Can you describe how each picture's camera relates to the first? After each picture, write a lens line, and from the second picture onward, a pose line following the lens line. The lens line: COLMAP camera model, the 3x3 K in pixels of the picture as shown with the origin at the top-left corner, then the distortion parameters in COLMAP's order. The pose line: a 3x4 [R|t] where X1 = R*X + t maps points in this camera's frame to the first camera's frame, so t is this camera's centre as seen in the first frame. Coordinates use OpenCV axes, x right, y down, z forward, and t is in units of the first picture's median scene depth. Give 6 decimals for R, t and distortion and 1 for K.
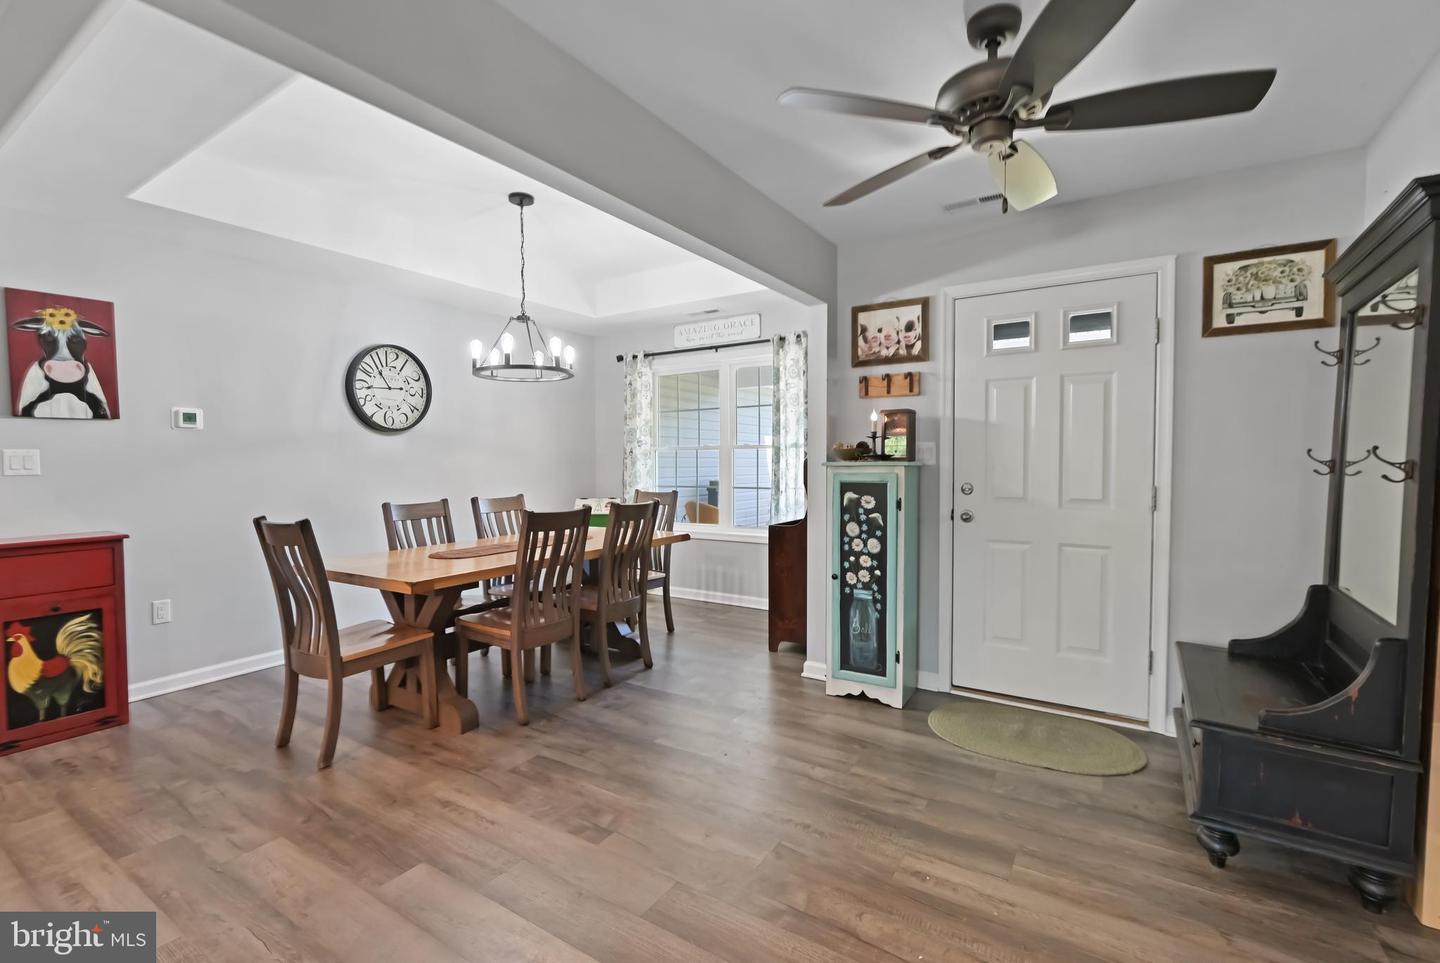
lens RADIAL K [[656.7, 0, 714.2], [0, 656.7, 480.2], [0, 0, 1]] dist [0.000684, 0.000015]
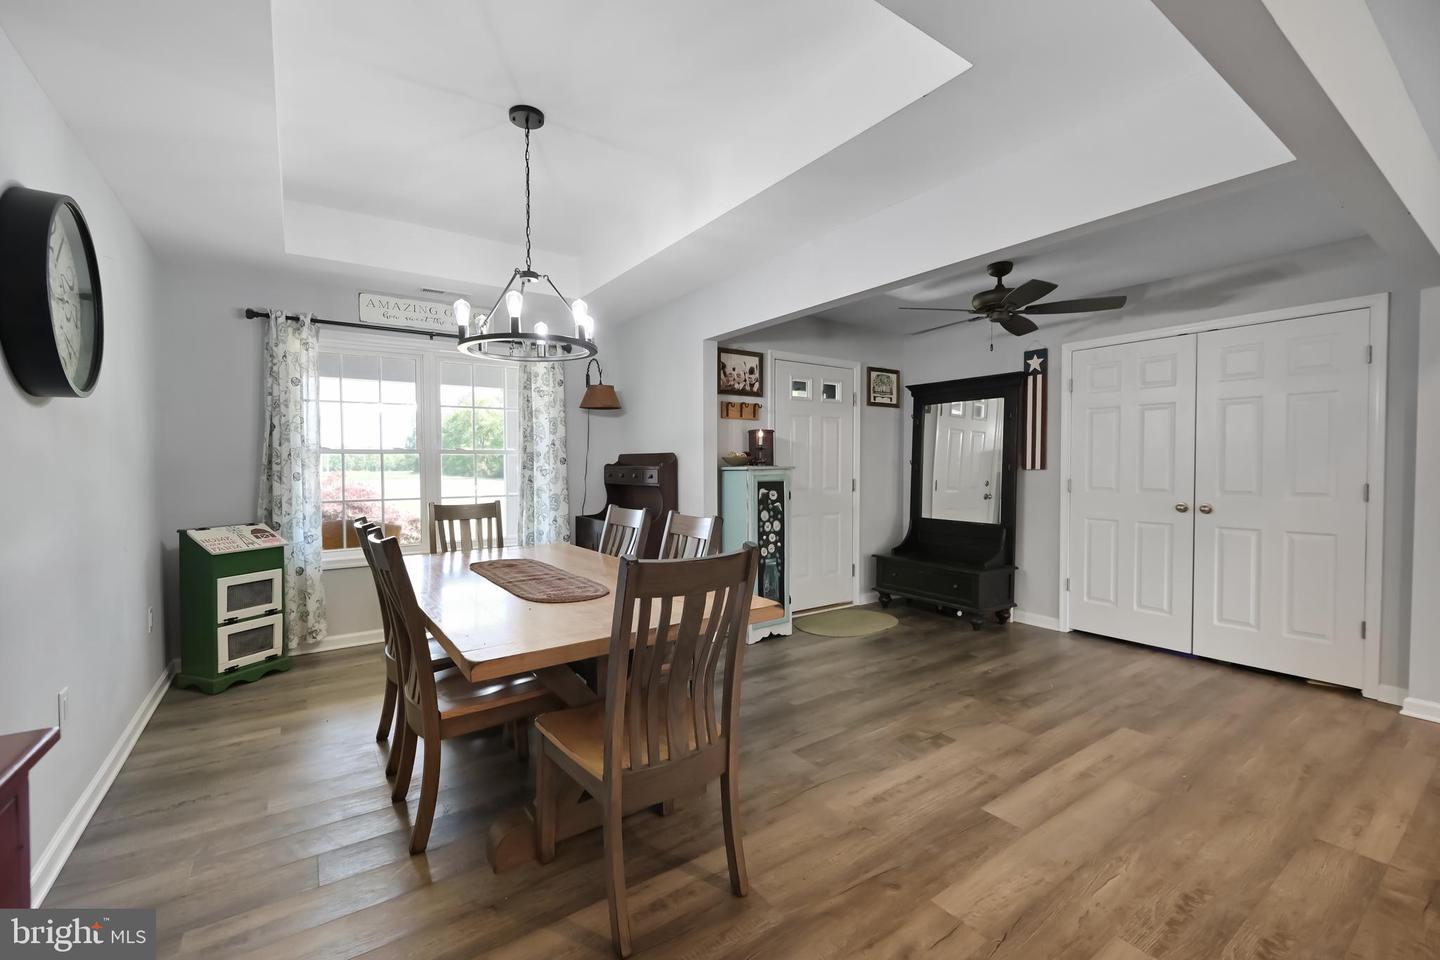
lens RADIAL K [[594.8, 0, 713.8], [0, 594.8, 479.9], [0, 0, 1]] dist [-0.000820, 0.000003]
pose [[0.374817, -0.018757, 0.926909, -0.979212], [0.031457, 0.999477, 0.007505, -0.012239], [-0.926565, 0.026345, 0.375211, 0.637092]]
